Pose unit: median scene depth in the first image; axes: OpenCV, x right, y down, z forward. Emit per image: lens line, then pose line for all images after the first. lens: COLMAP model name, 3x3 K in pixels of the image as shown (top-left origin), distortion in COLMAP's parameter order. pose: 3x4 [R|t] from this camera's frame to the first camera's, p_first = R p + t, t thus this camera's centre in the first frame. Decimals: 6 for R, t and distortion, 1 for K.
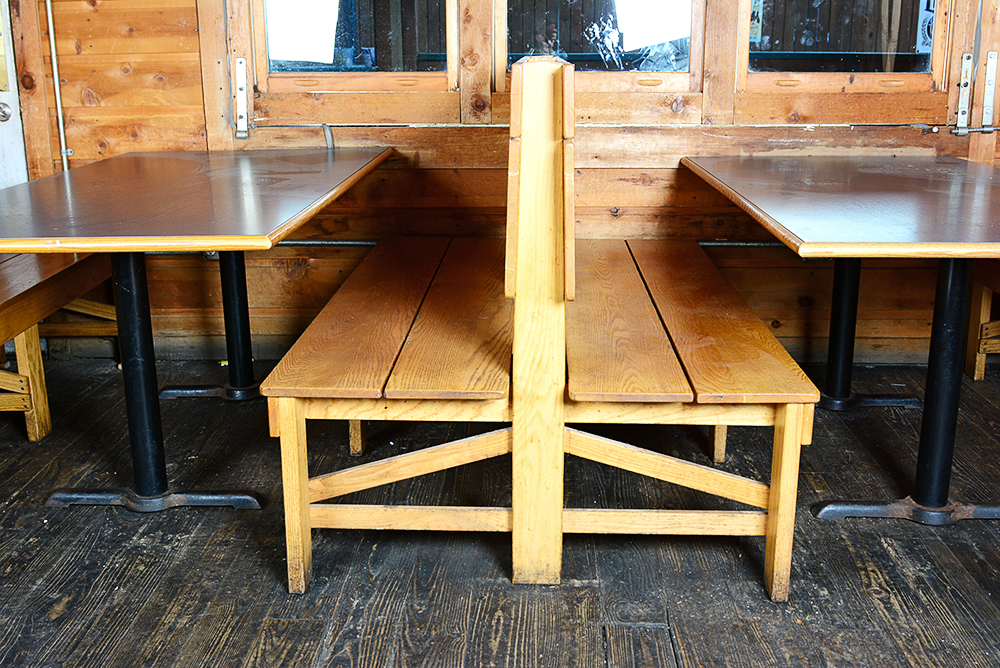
lens RADIAL K [[1089.7, 0, 503.0], [0, 1089.7, 333.3], [0, 0, 1]] dist [-0.041982, 0.000000]
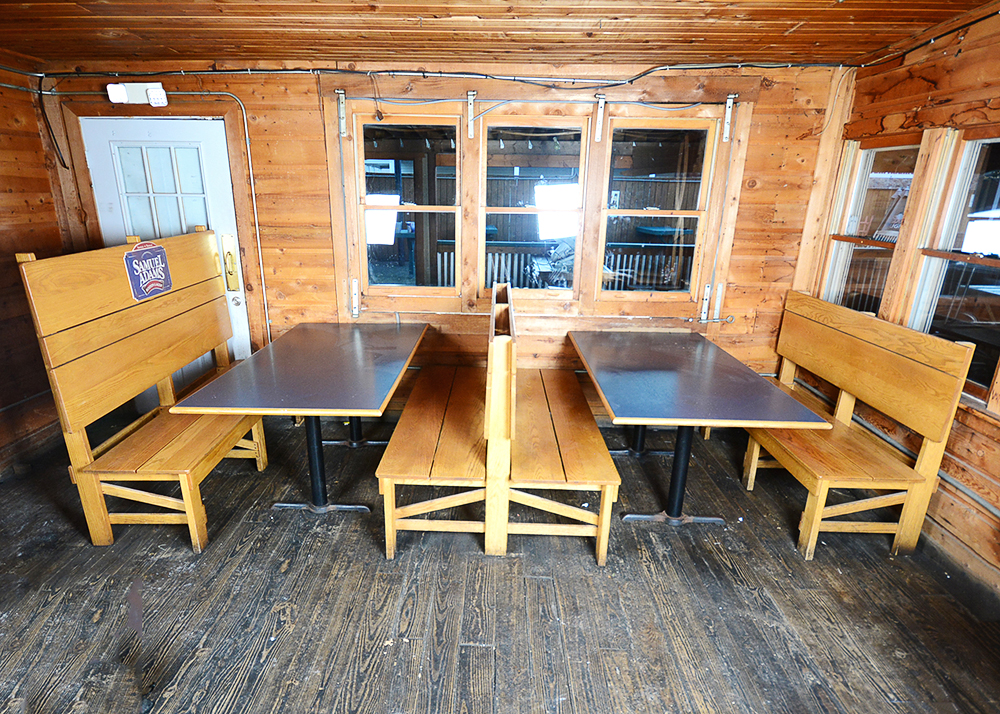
lens RADIAL K [[585.6, 0, 483.9], [0, 585.6, 391.8], [0, 0, 1]] dist [-0.011899, 0.007579]
pose [[0.999792, 0.015339, 0.013415, -0.009598], [-0.016273, 0.997231, 0.072561, -0.126554], [-0.012265, -0.072764, 0.997274, -0.123918]]
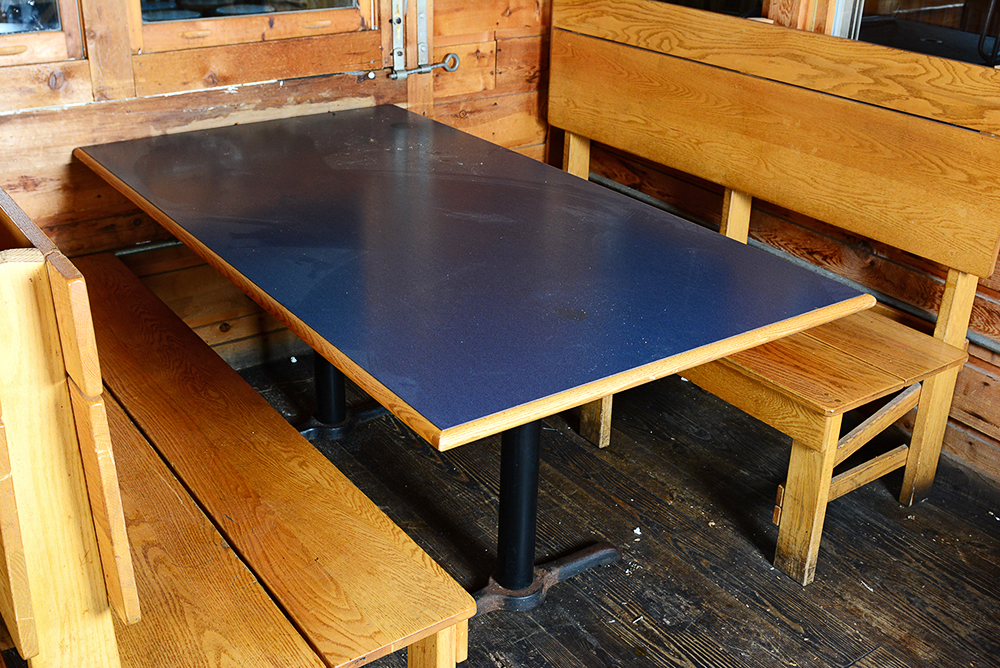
lens RADIAL K [[1089.7, 0, 504.4], [0, 1089.7, 331.5], [0, 0, 1]] dist [-0.041982, 0.000000]
pose [[0.795195, -0.231818, 0.560290, -0.043213], [0.124581, 0.966781, 0.223190, -0.171731], [-0.593417, -0.107678, 0.797660, 0.234052]]
